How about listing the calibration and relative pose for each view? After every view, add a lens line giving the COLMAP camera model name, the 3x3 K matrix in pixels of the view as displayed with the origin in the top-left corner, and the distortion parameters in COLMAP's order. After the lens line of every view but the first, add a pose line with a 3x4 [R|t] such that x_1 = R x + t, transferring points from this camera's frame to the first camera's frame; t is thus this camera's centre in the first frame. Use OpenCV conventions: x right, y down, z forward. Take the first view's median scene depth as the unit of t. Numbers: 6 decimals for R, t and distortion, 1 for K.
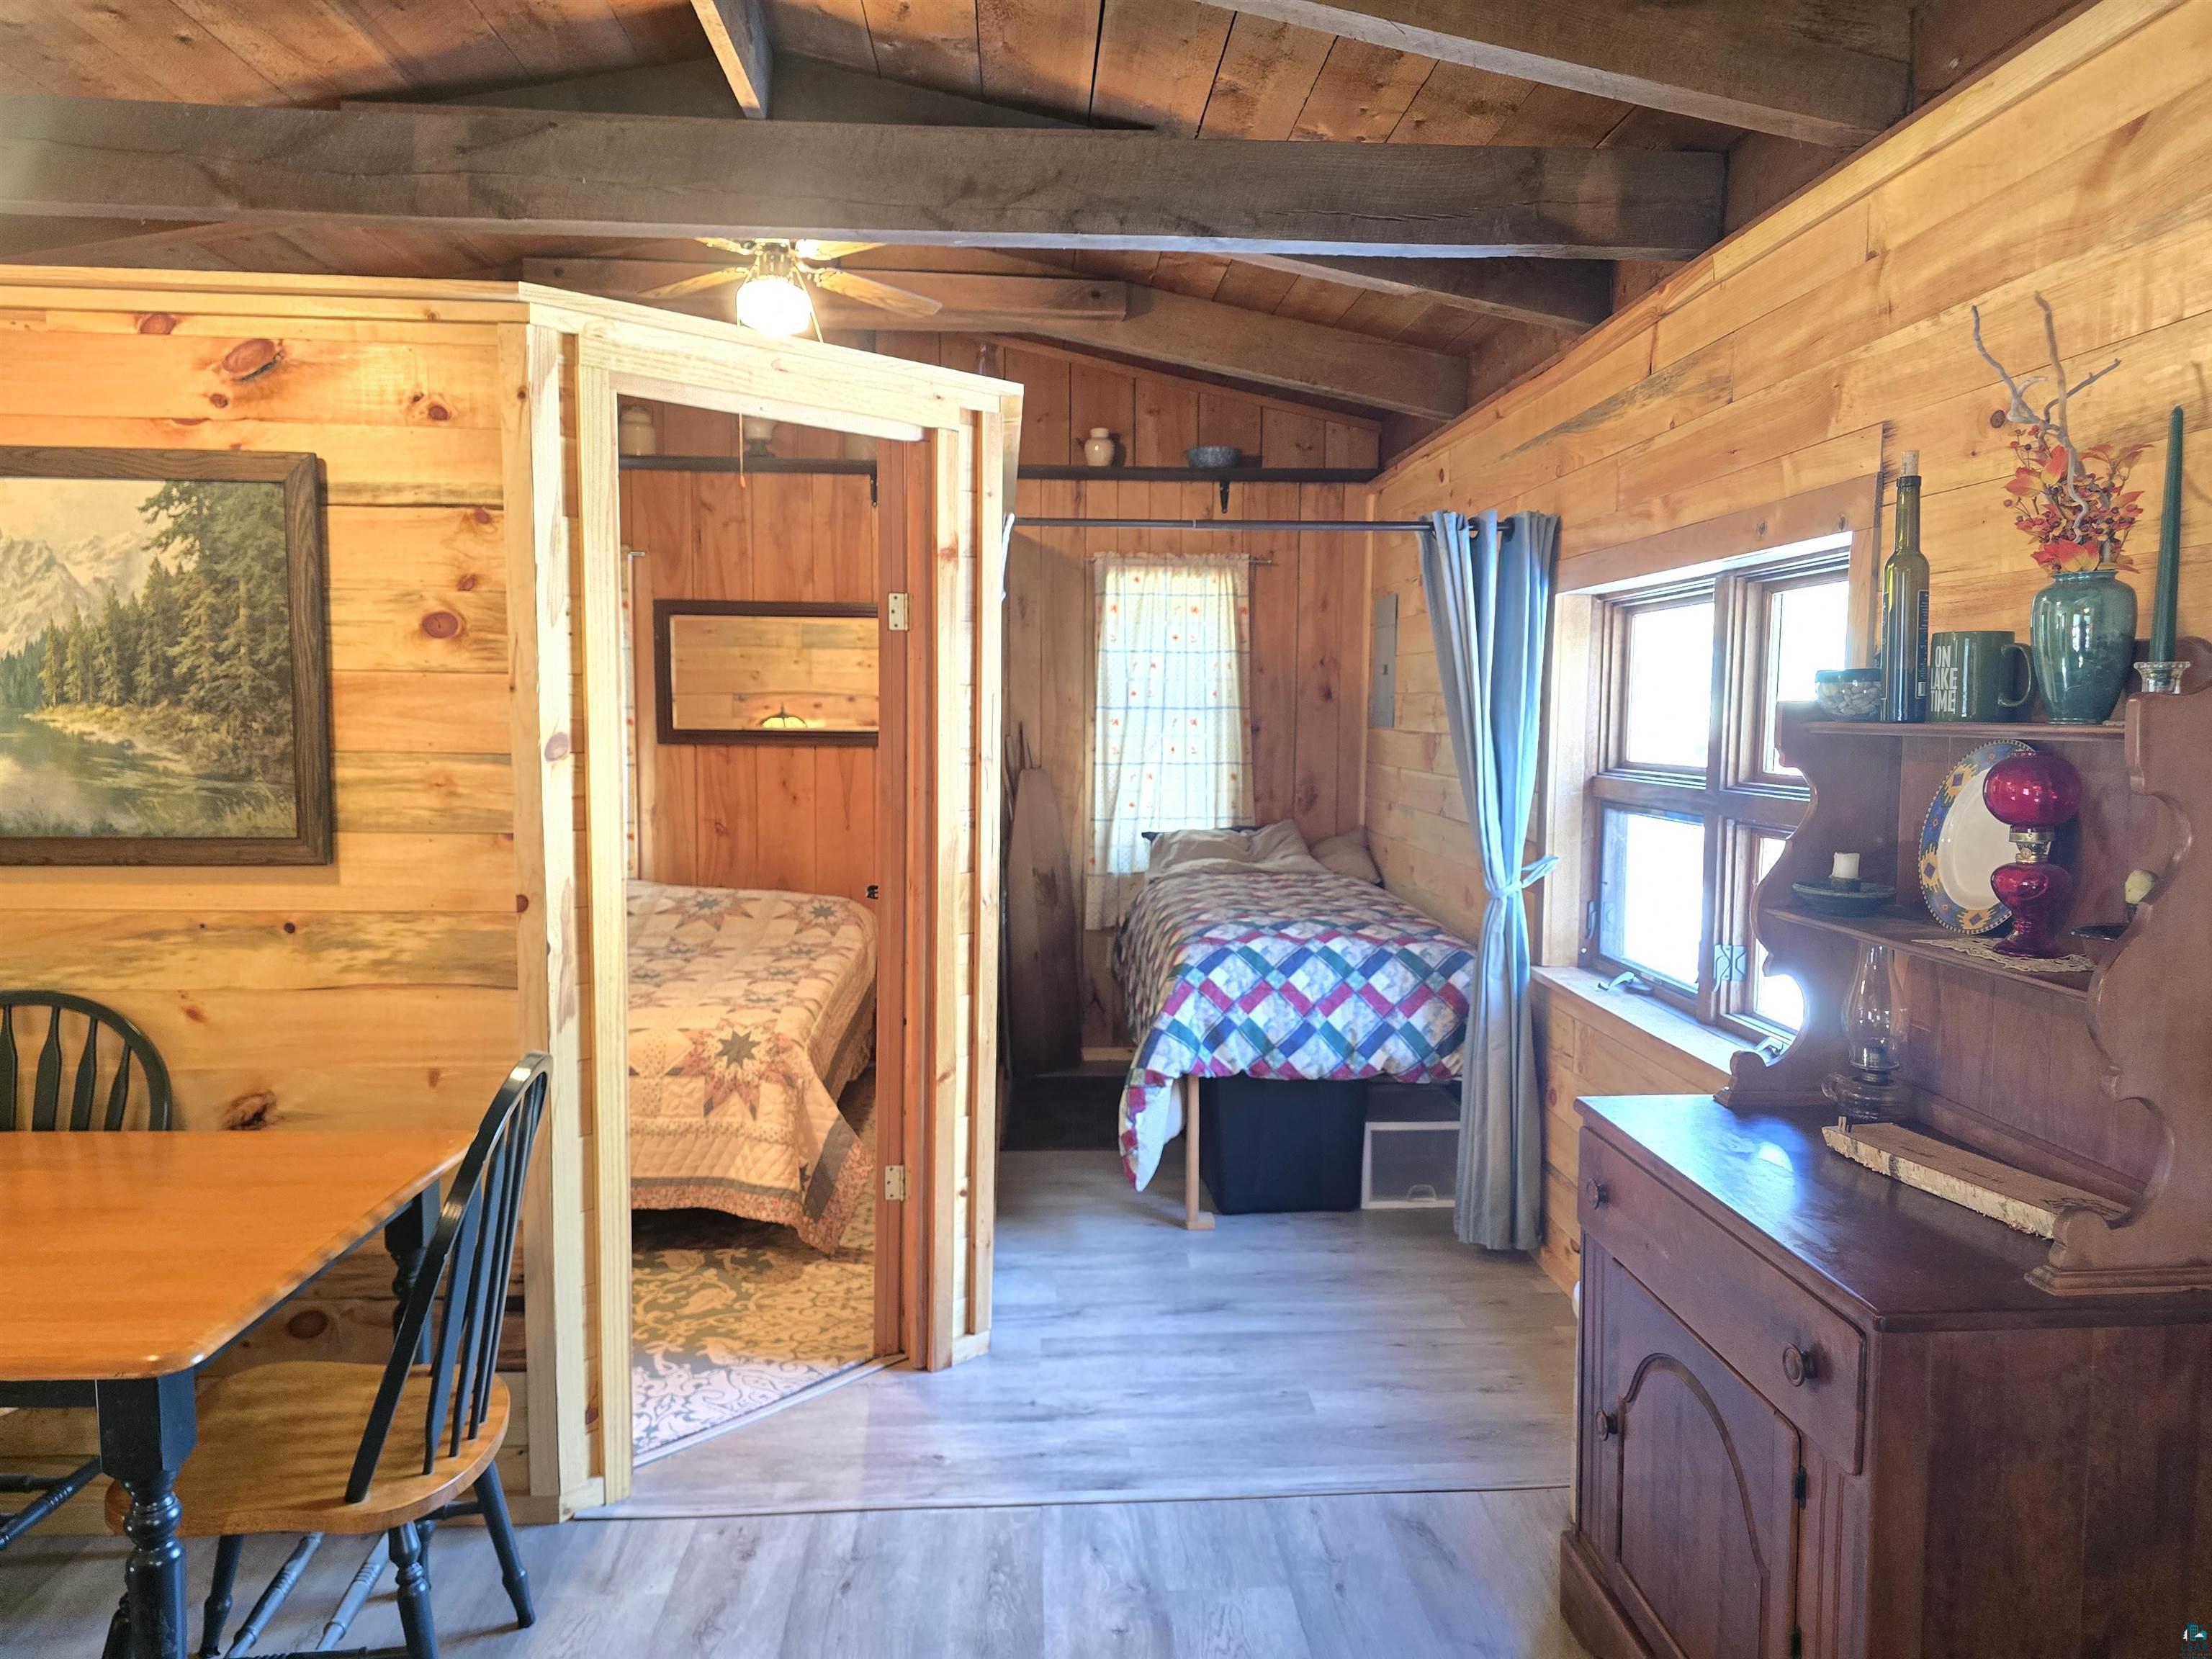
lens RADIAL K [[1498.4, 0, 1130.7], [0, 1498.4, 823.9], [0, 0, 1]] dist [0.100487, -0.127570]
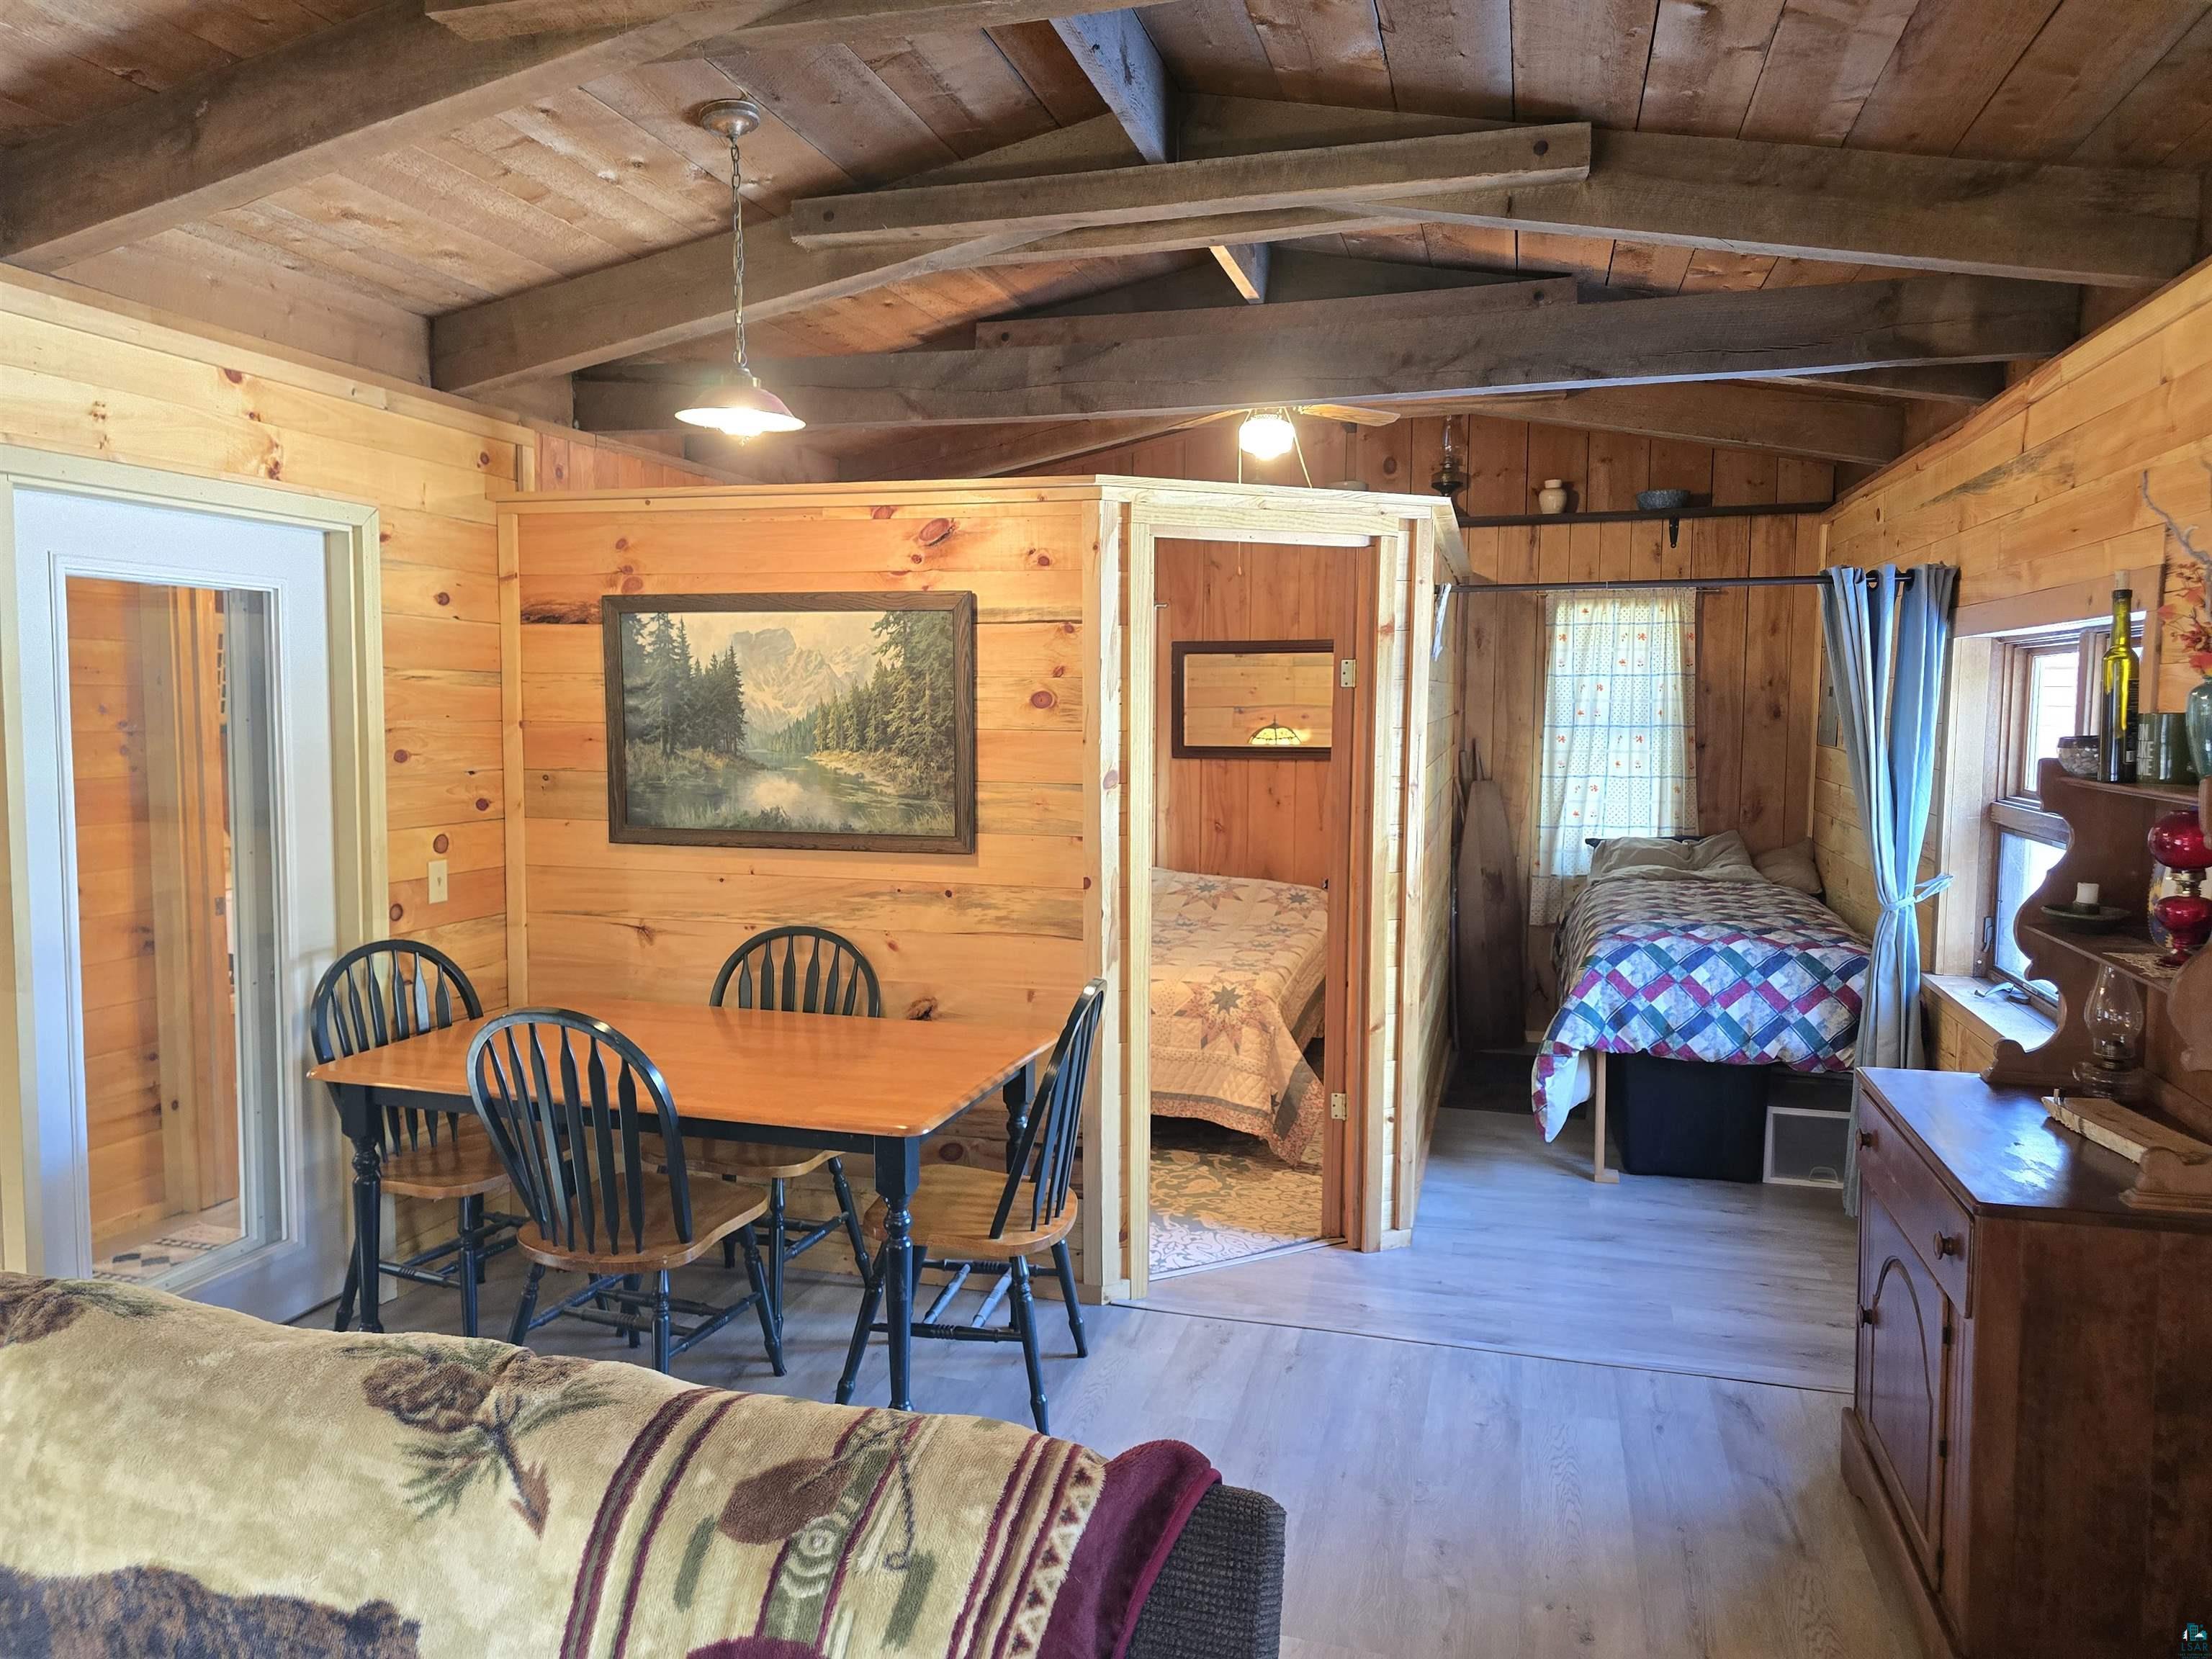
lens RADIAL K [[1498.4, 0, 1130.7], [0, 1498.4, 823.9], [0, 0, 1]] dist [0.100487, -0.127570]
pose [[0.946223, 0.023735, -0.322643, 0.077737], [-0.021609, 0.999715, 0.010170, -0.014991], [0.322793, -0.002651, 0.946466, -0.257090]]
